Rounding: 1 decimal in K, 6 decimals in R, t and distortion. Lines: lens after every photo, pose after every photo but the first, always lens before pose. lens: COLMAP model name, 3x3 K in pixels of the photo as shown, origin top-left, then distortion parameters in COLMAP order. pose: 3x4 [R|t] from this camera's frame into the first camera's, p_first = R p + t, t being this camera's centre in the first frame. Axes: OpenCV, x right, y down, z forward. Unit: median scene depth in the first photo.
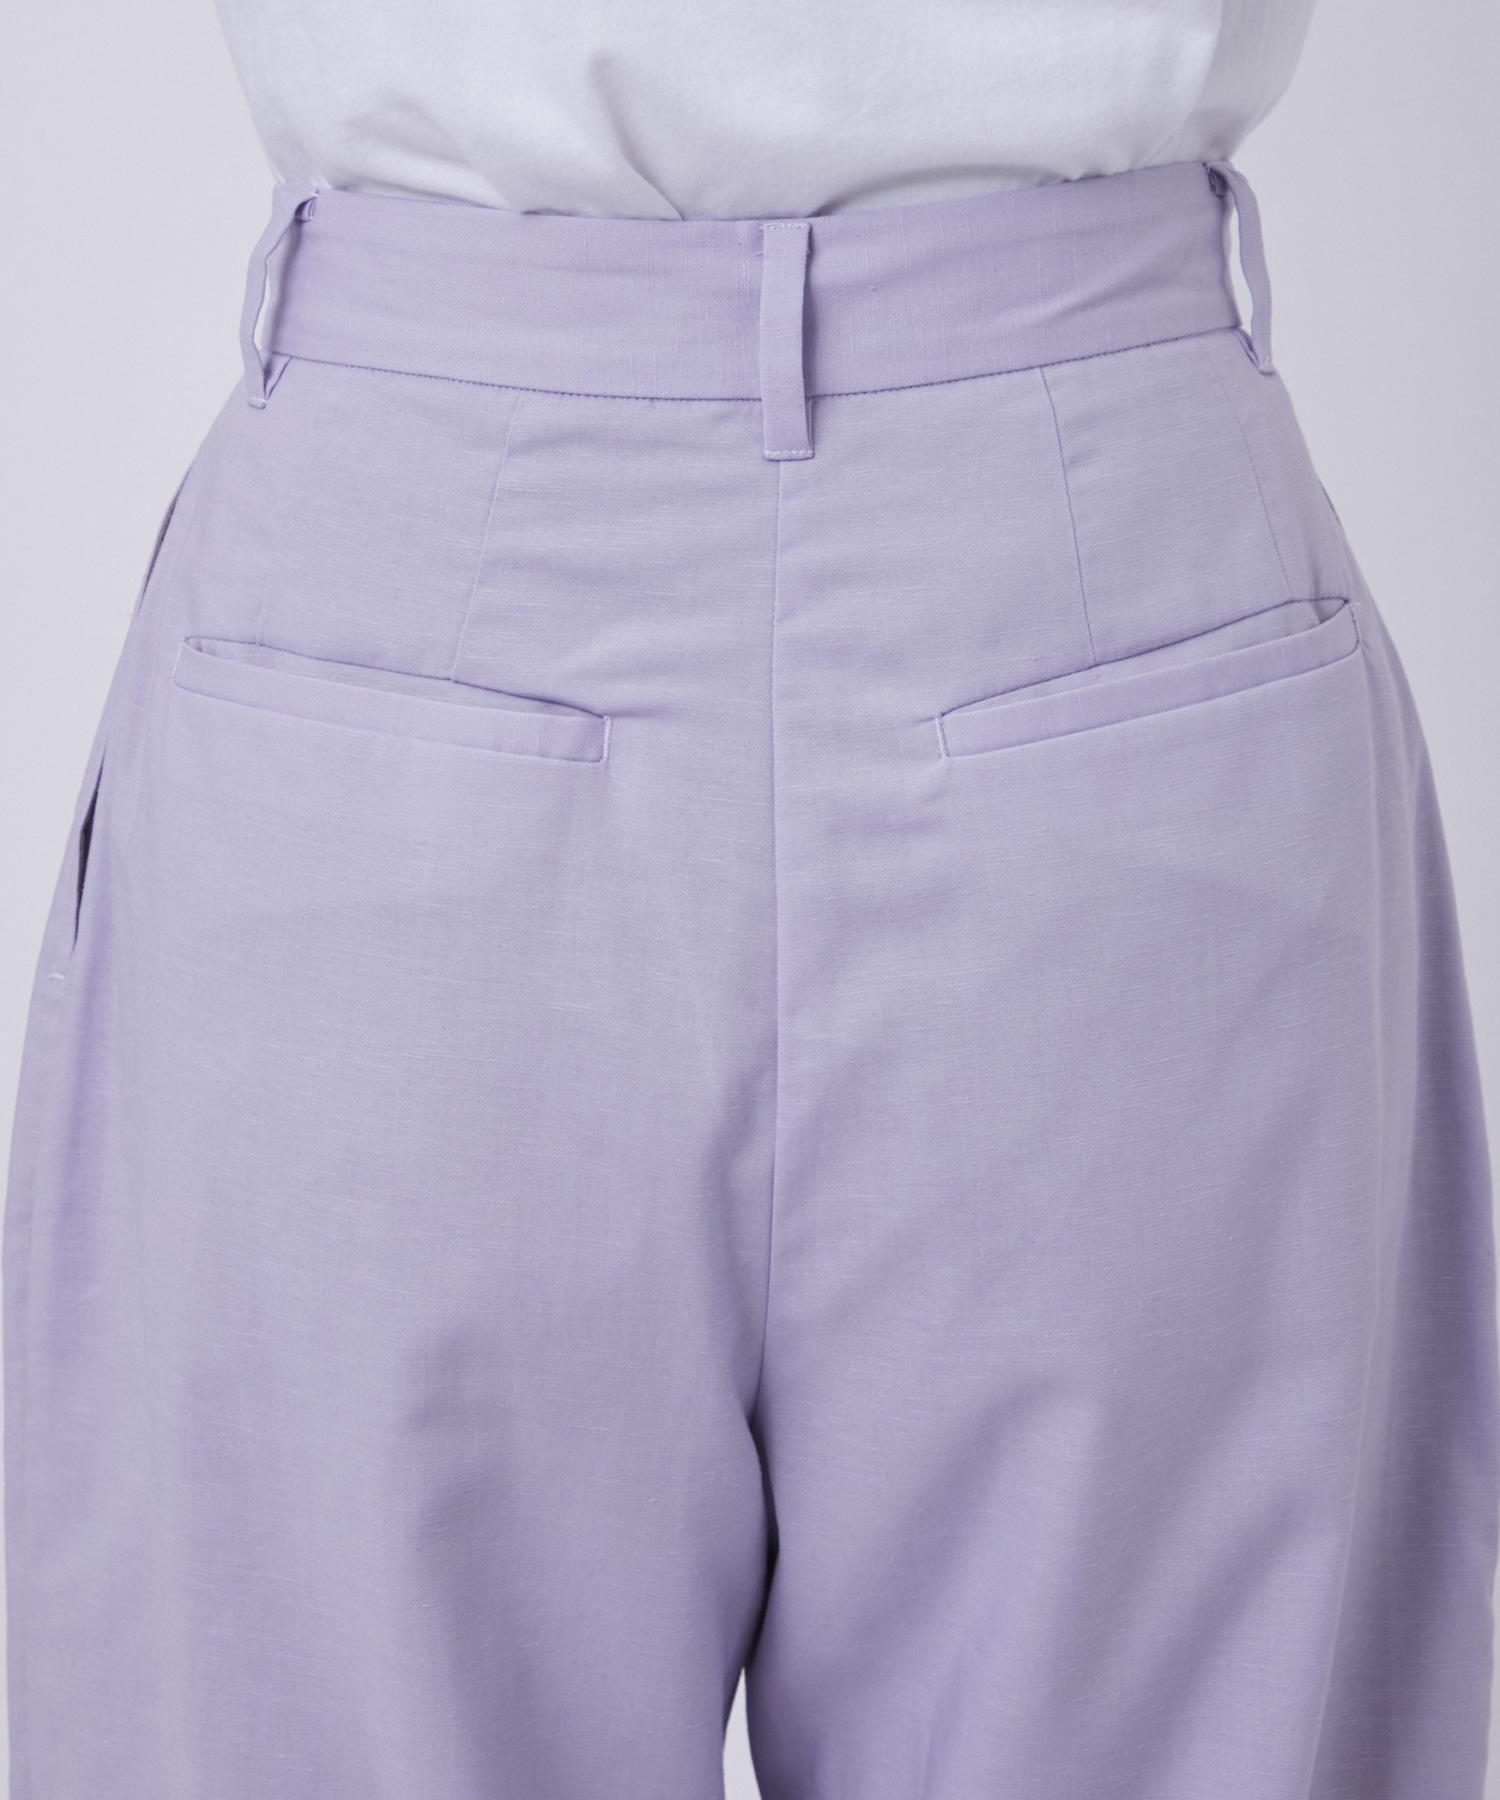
lens RADIAL K [[7903.4, 0, 751.0], [0, 7903.4, 896.9], [0, 0, 1]] dist [-0.026443, 0.000000]
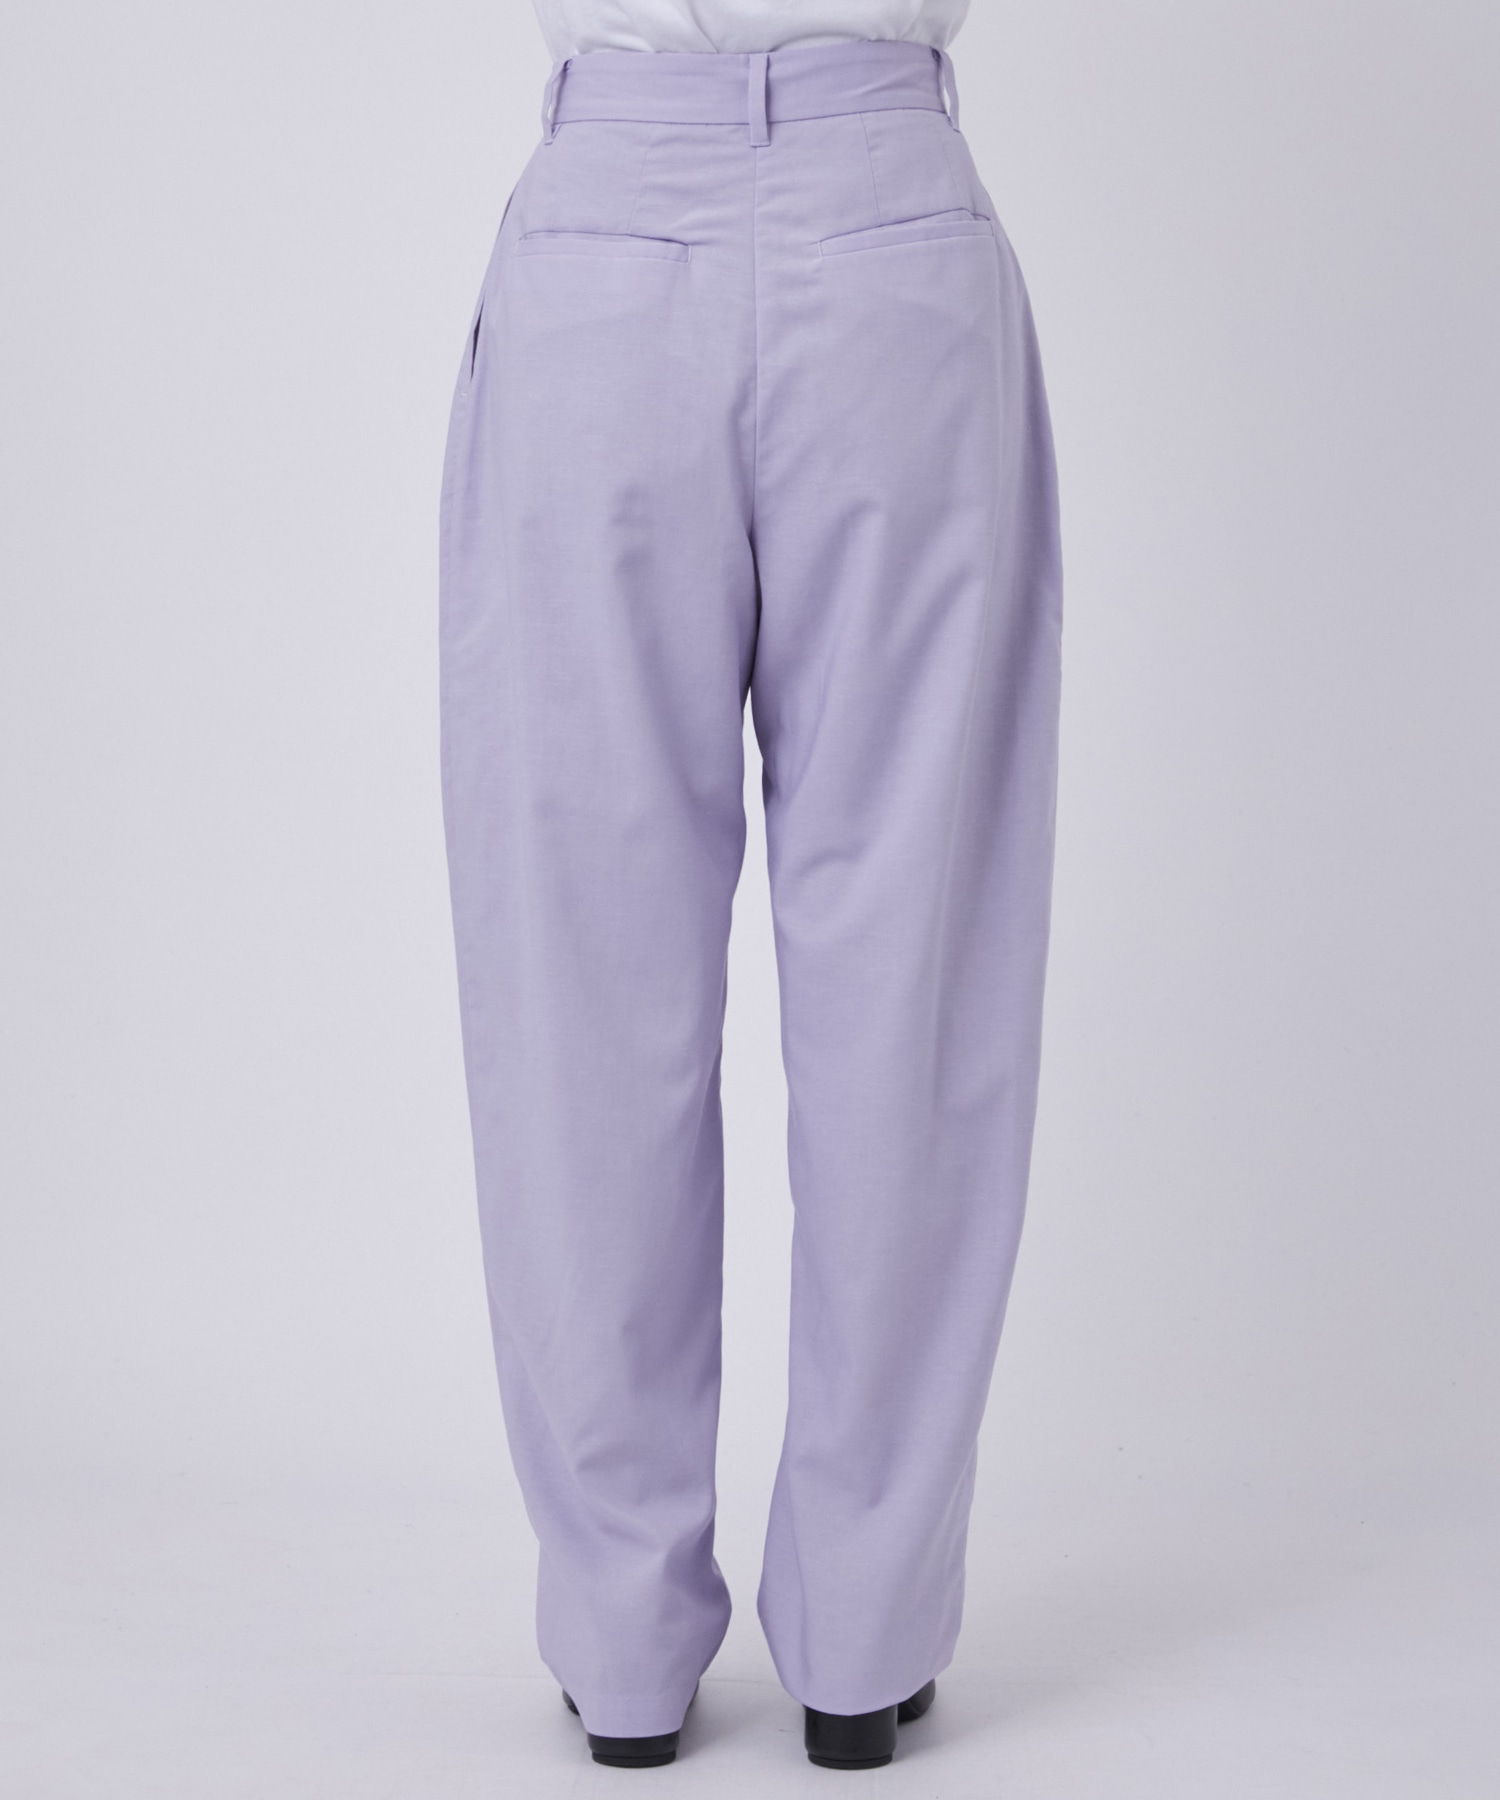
lens RADIAL K [[7903.4, 0, 750.2], [0, 7903.4, 900.2], [0, 0, 1]] dist [-0.026443, 0.000000]
pose [[0.999896, -0.007025, -0.012614, 0.031546], [0.005877, 0.996027, -0.088857, 0.408495], [0.013188, 0.088774, 0.995964, -1.499302]]
